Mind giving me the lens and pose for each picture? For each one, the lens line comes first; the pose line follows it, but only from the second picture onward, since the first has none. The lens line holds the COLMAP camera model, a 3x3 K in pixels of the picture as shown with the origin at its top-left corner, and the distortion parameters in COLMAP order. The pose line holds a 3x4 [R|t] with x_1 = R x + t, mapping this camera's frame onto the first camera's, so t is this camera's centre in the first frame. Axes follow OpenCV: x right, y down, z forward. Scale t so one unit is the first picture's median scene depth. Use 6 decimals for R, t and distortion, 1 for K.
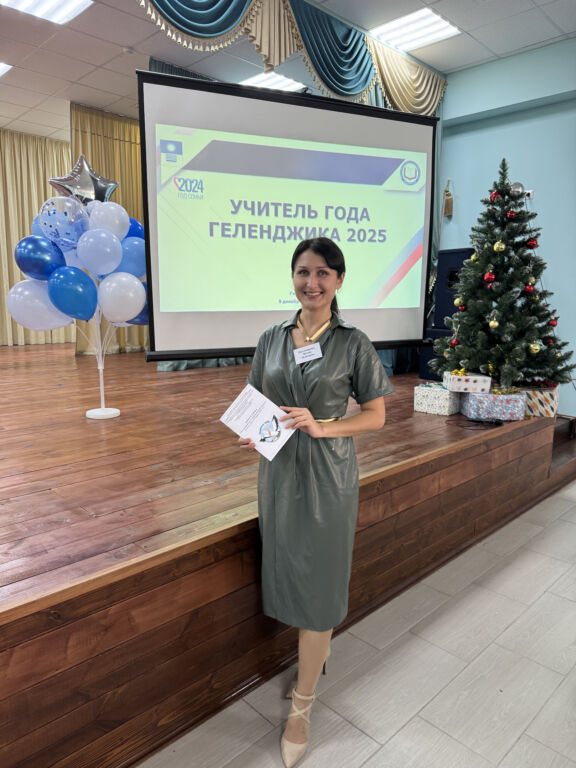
lens RADIAL K [[555.3, 0, 288.0], [0, 555.3, 384.0], [0, 0, 1]] dist [0.000997, 0.002774]
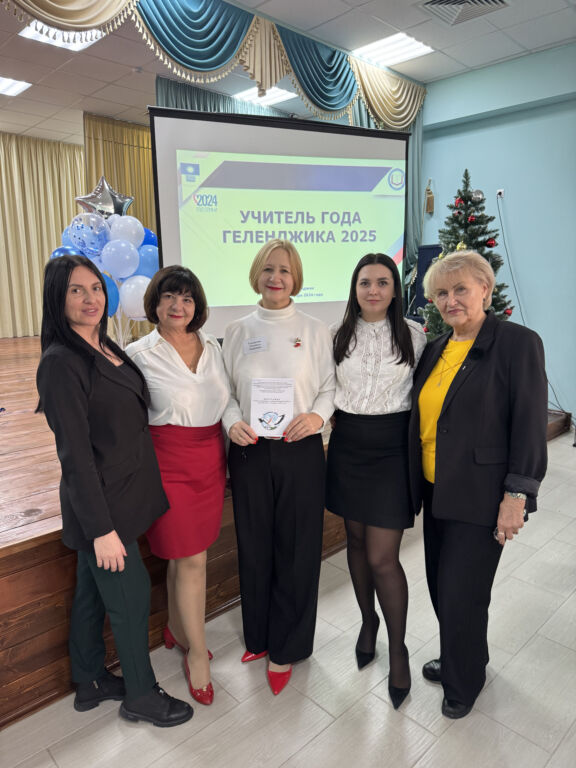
lens RADIAL K [[555.3, 0, 288.0], [0, 555.3, 384.0], [0, 0, 1]] dist [0.000997, 0.002774]
pose [[0.999779, -0.015062, -0.014686, 0.028916], [0.015459, 0.999506, 0.027363, 0.002113], [0.014267, -0.027584, 0.999518, -0.166329]]
